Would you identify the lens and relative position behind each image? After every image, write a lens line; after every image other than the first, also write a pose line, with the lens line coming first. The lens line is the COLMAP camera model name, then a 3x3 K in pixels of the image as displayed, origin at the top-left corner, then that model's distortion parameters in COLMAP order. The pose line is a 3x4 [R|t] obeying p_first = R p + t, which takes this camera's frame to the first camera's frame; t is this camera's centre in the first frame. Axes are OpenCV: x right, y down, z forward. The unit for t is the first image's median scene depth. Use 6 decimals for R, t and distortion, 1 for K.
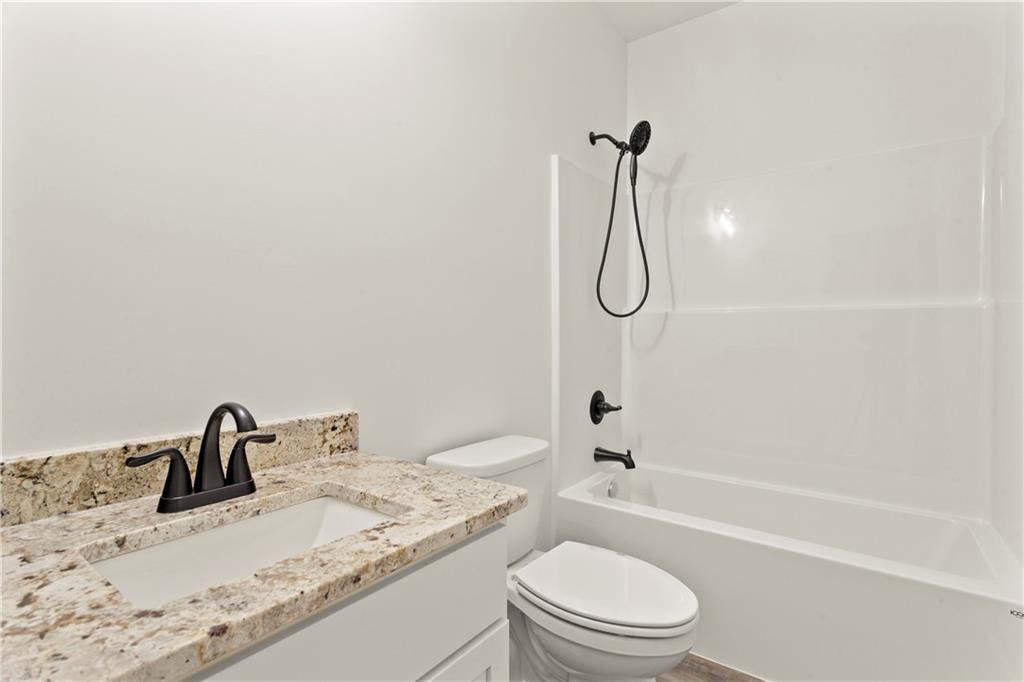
lens RADIAL K [[491.1, 0, 514.8], [0, 491.1, 338.5], [0, 0, 1]] dist [0.001331, 0.001379]
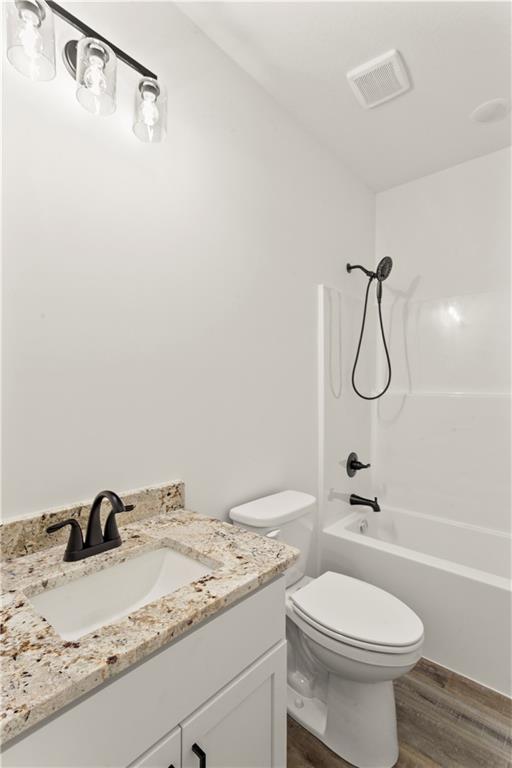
lens RADIAL K [[368.3, 0, 259.7], [0, 368.3, 385.6], [0, 0, 1]] dist [0.001331, 0.001379]
pose [[0.996158, 0.002345, -0.087548, 0.001821], [-0.003333, 0.999932, -0.011140, -0.187783], [0.087516, 0.011389, 0.996098, -0.123017]]
